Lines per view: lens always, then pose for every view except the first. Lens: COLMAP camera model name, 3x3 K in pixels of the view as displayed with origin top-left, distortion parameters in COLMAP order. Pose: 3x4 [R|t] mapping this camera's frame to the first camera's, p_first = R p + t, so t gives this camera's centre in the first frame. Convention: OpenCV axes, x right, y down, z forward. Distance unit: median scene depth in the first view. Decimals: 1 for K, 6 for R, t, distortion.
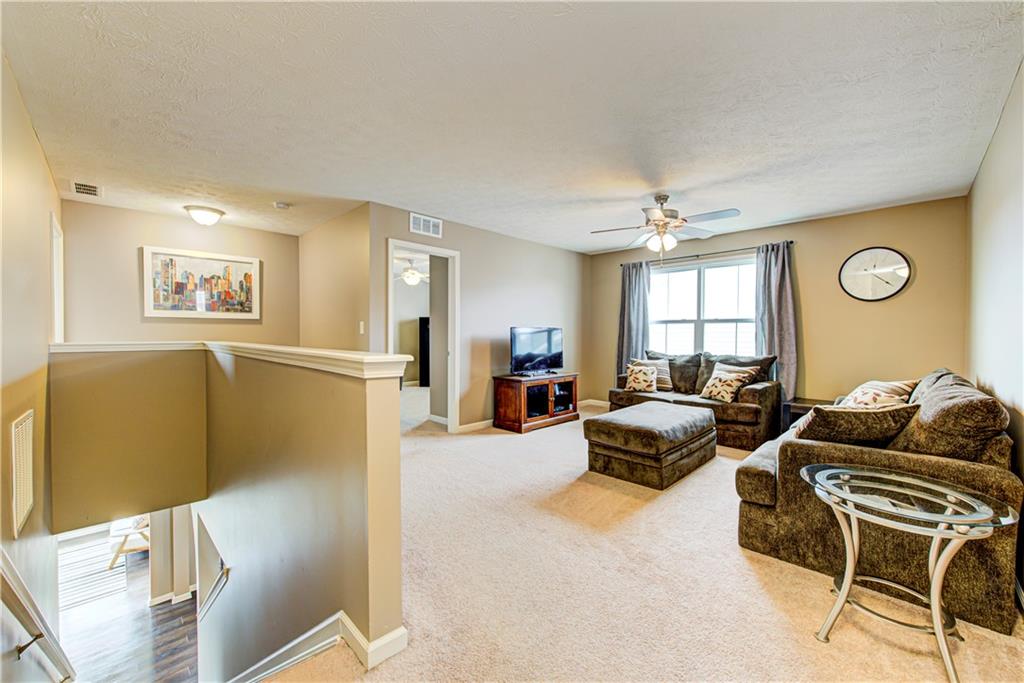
lens RADIAL K [[400.3, 0, 512.0], [0, 400.3, 341.5], [0, 0, 1]] dist [0.002194, -0.003154]
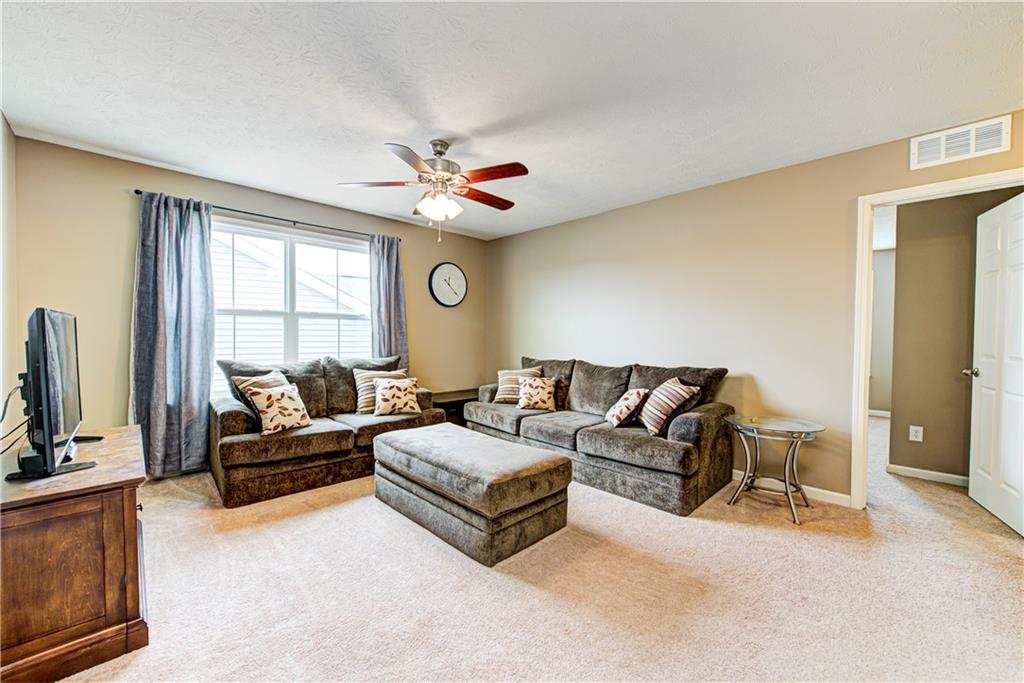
lens RADIAL K [[400.3, 0, 512.0], [0, 400.3, 341.5], [0, 0, 1]] dist [0.002194, -0.003154]
pose [[0.014045, -0.020003, 0.999701, -0.296659], [0.011480, 0.999737, 0.019842, -0.015340], [-0.999835, 0.011197, 0.014271, 0.729707]]
